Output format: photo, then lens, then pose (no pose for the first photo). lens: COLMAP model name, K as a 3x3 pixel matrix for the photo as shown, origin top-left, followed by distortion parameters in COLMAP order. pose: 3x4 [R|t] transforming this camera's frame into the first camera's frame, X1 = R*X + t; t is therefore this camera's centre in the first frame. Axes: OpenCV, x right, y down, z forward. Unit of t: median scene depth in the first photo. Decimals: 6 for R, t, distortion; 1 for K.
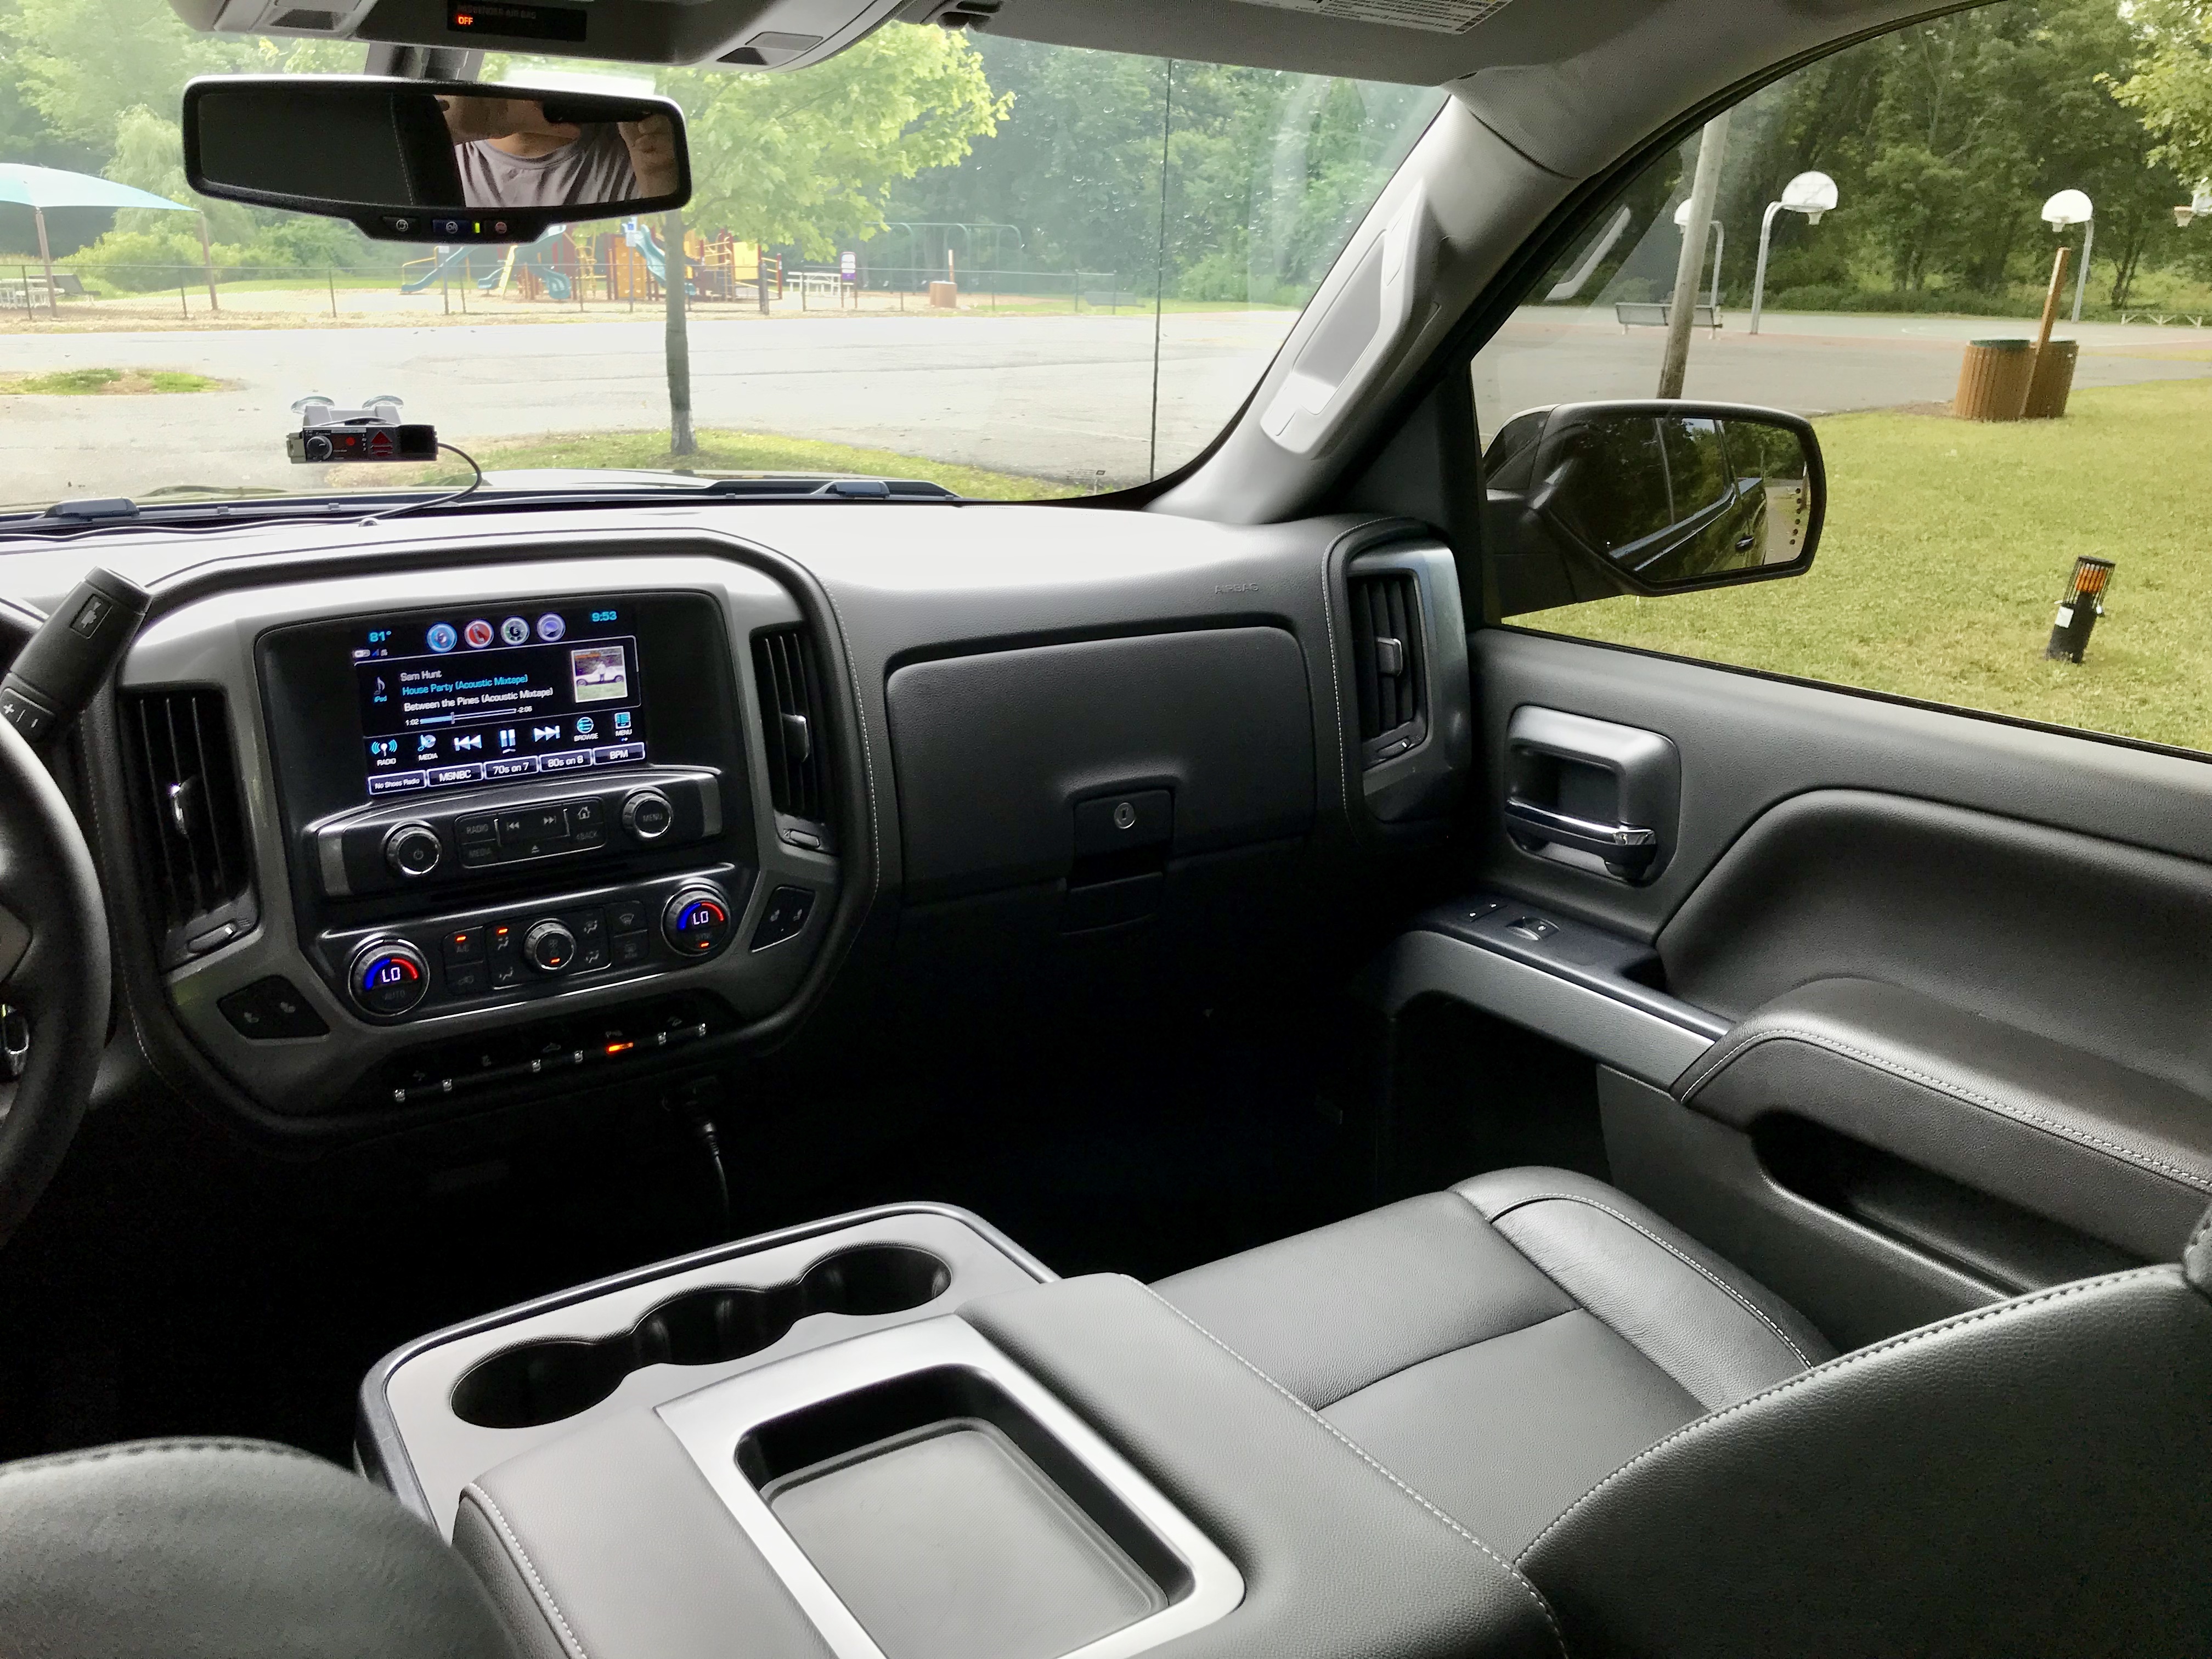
lens RADIAL K [[1871.6, 0, 1126.8], [0, 1871.6, 792.1], [0, 0, 1]] dist [0.042933, -0.089086]
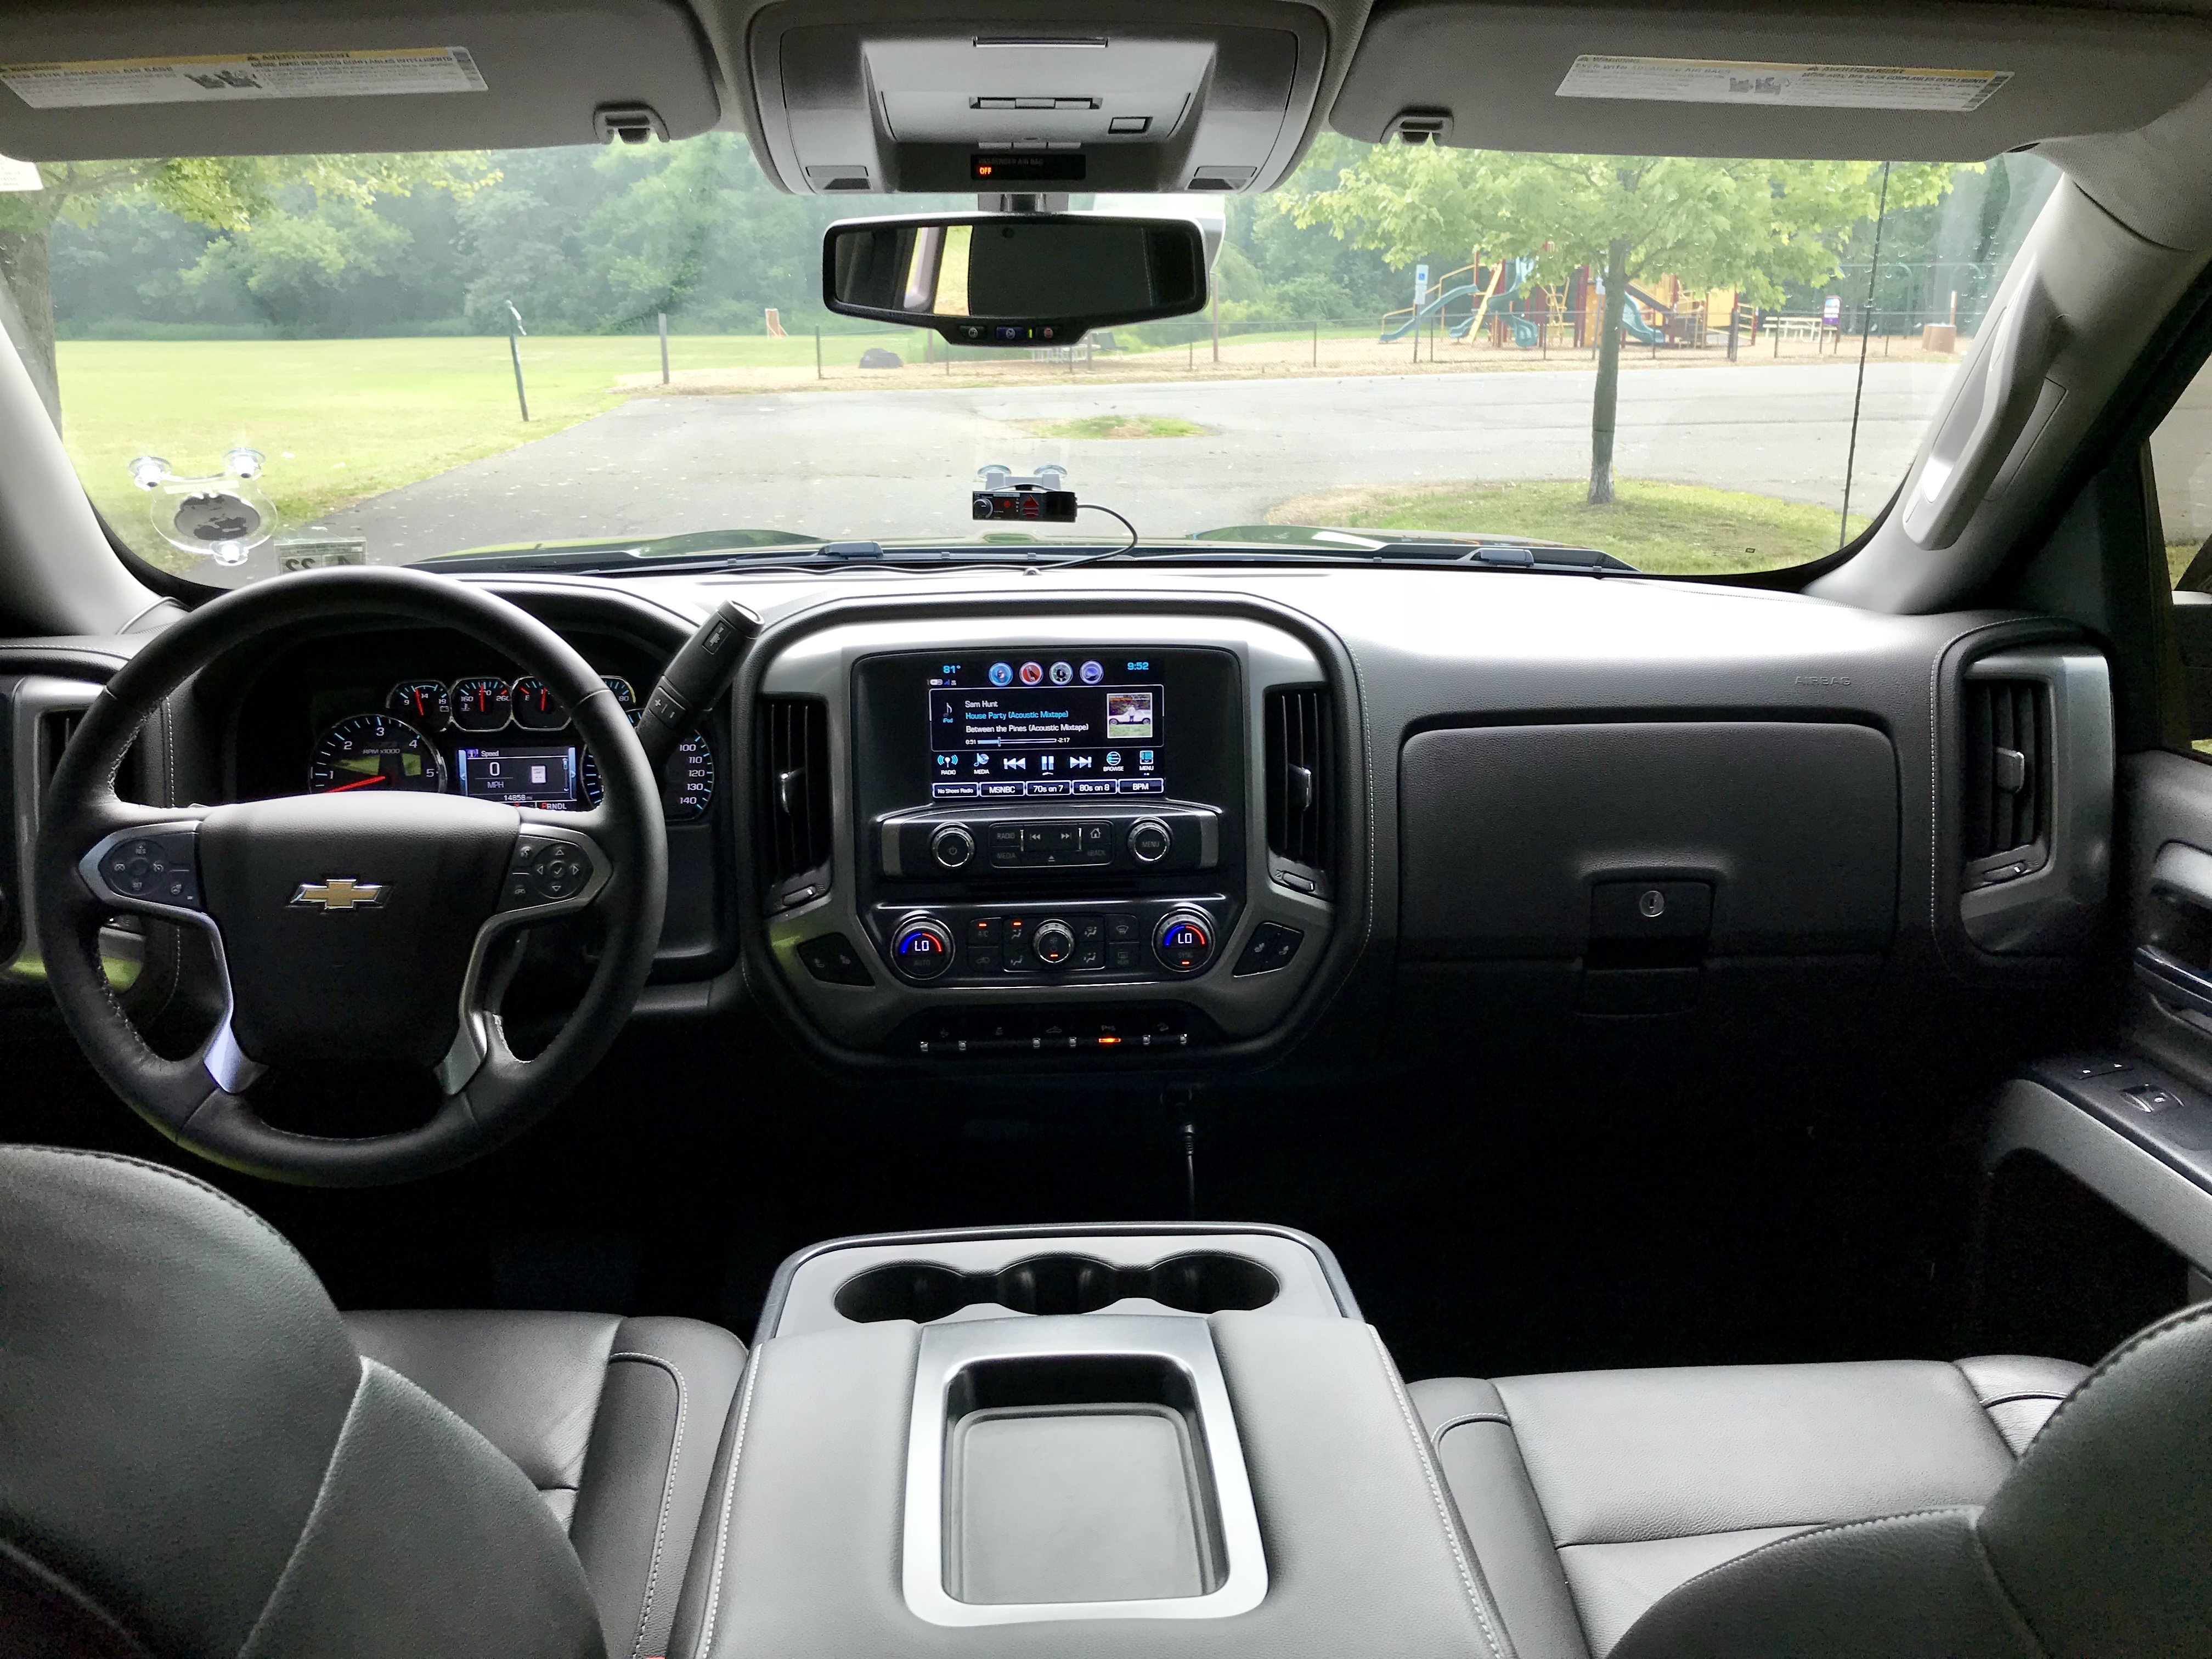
lens RADIAL K [[1871.6, 0, 1071.8], [0, 1871.6, 806.2], [0, 0, 1]] dist [0.042933, -0.089086]
pose [[0.864928, 0.109973, -0.489699, 0.249313], [-0.117677, 0.992936, 0.015139, -0.020465], [0.487905, 0.044532, 0.871760, -0.010495]]
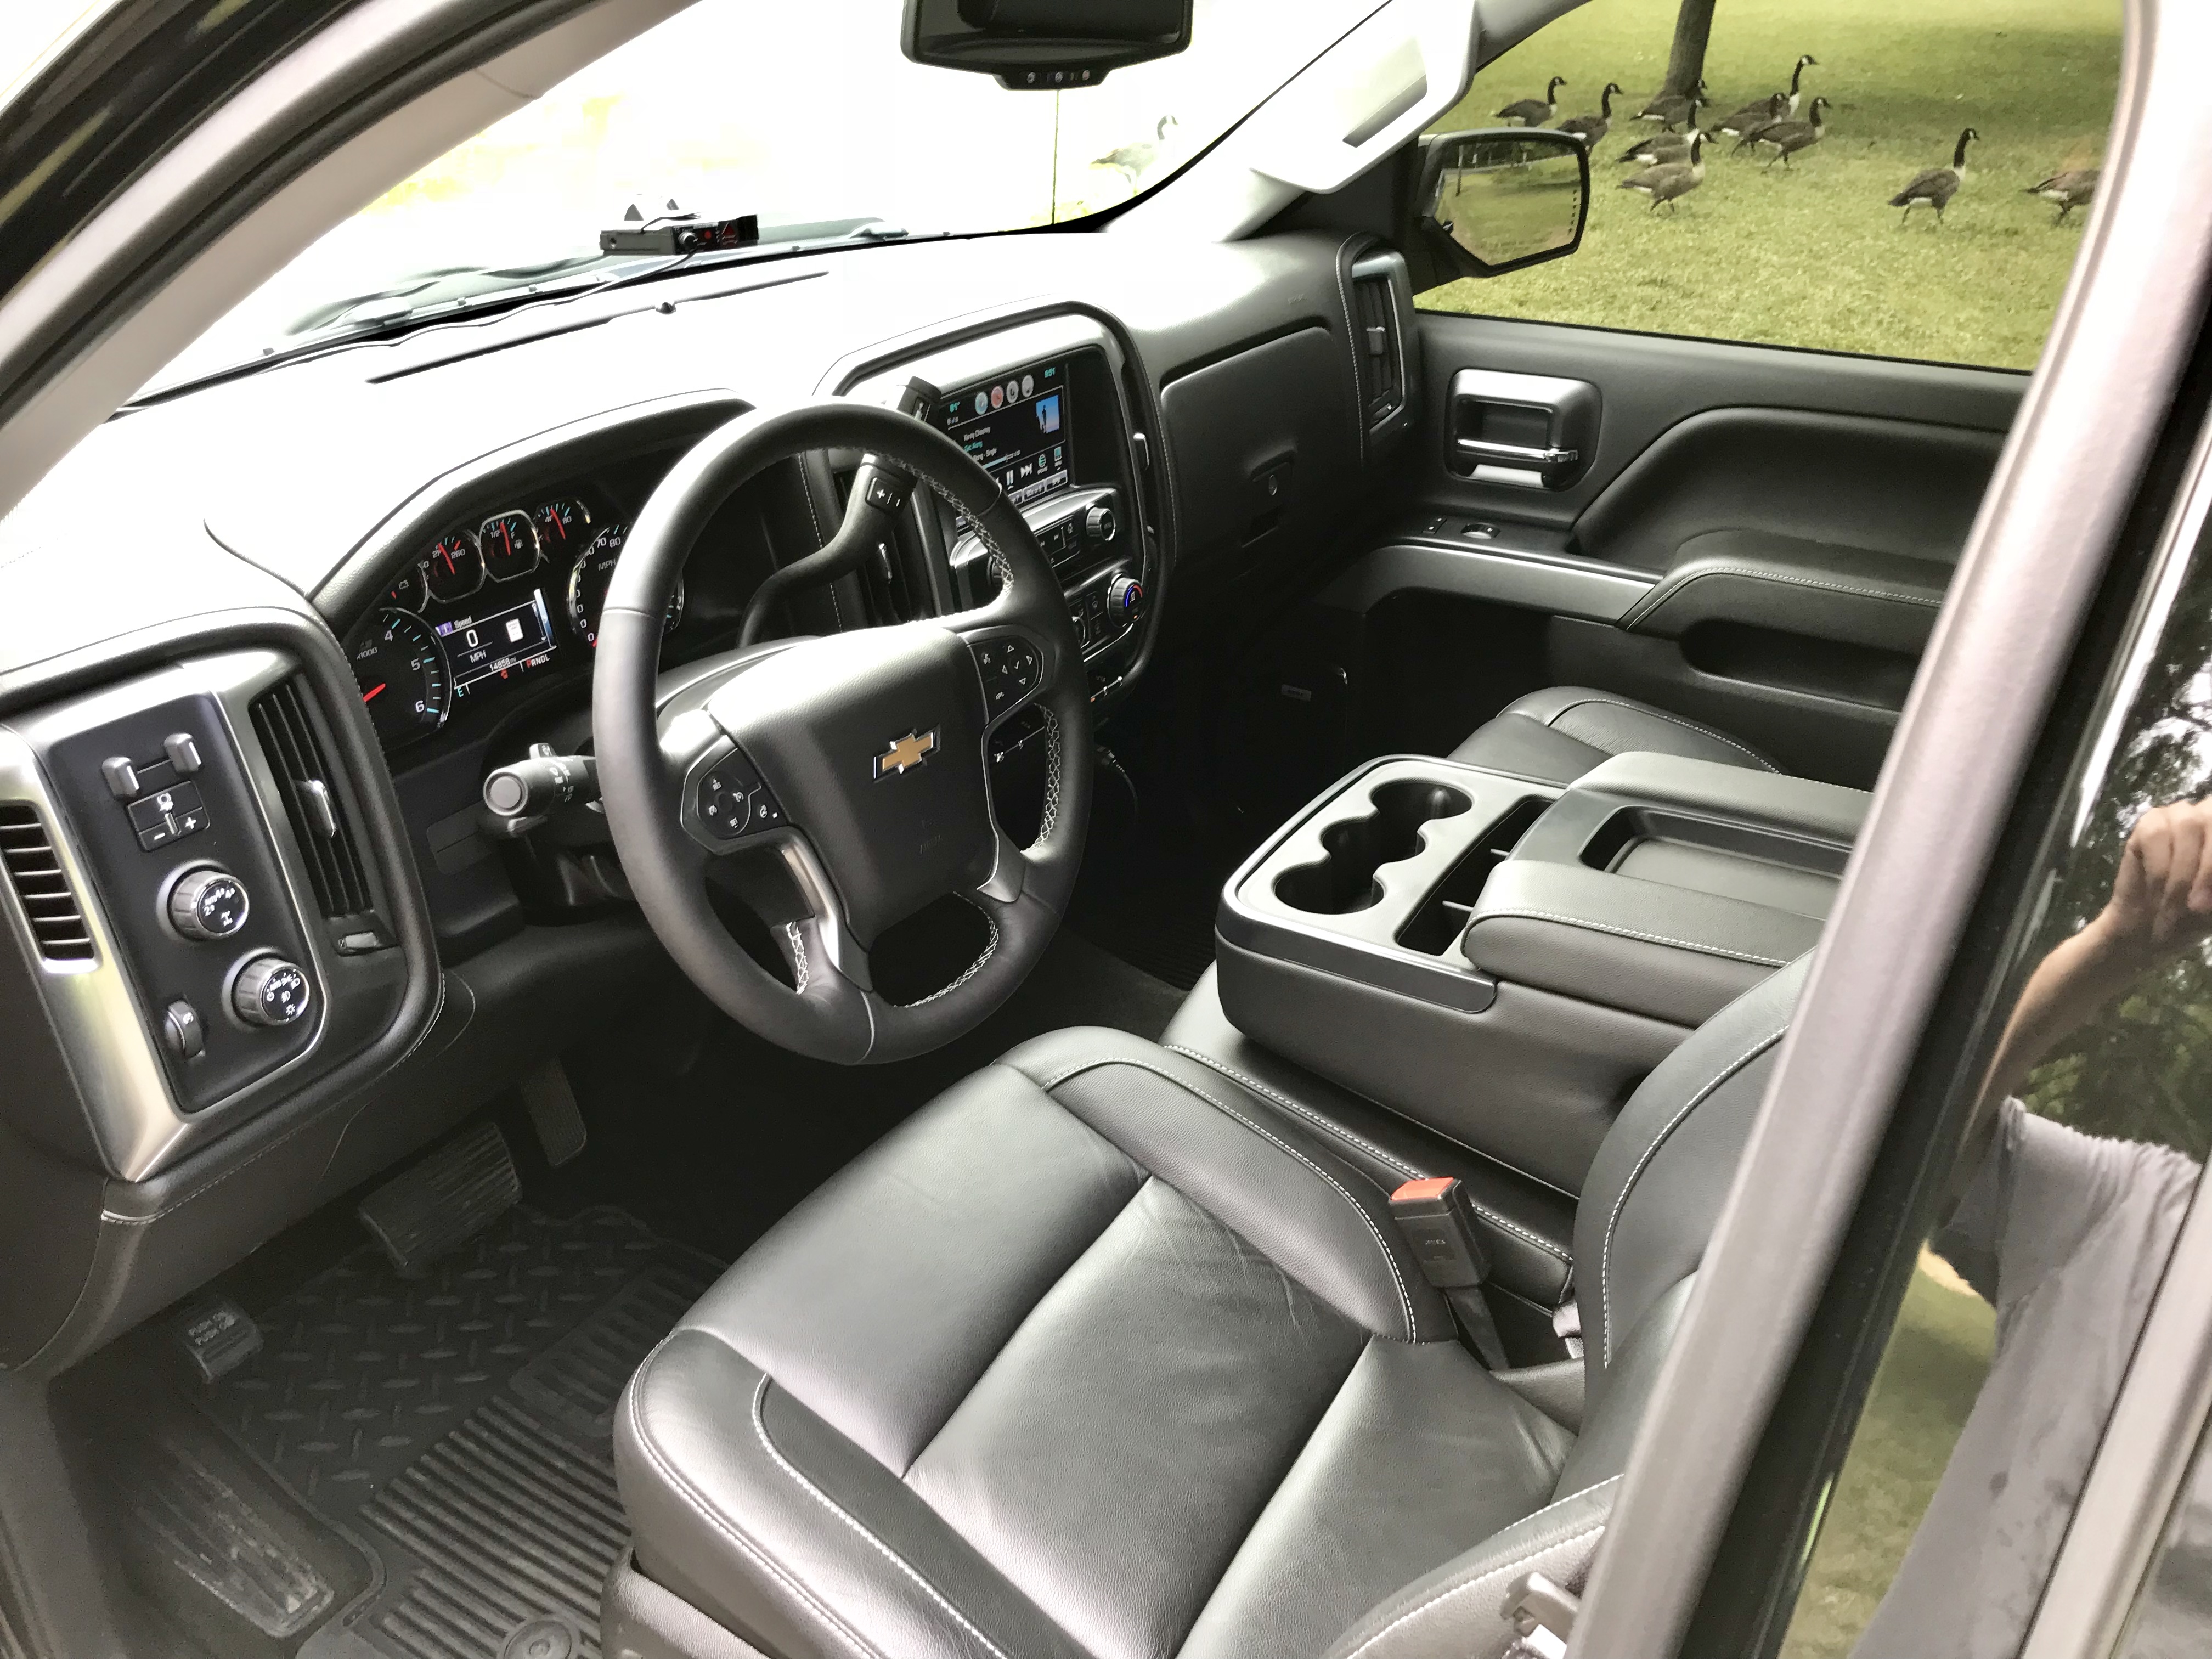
lens RADIAL K [[1871.6, 0, 1106.9], [0, 1871.6, 844.8], [0, 0, 1]] dist [0.042933, -0.089086]
pose [[0.898112, -0.198341, 0.392498, -0.798317], [0.111573, 0.966082, 0.232889, -0.074496], [-0.425377, -0.165369, 0.889780, -0.218593]]
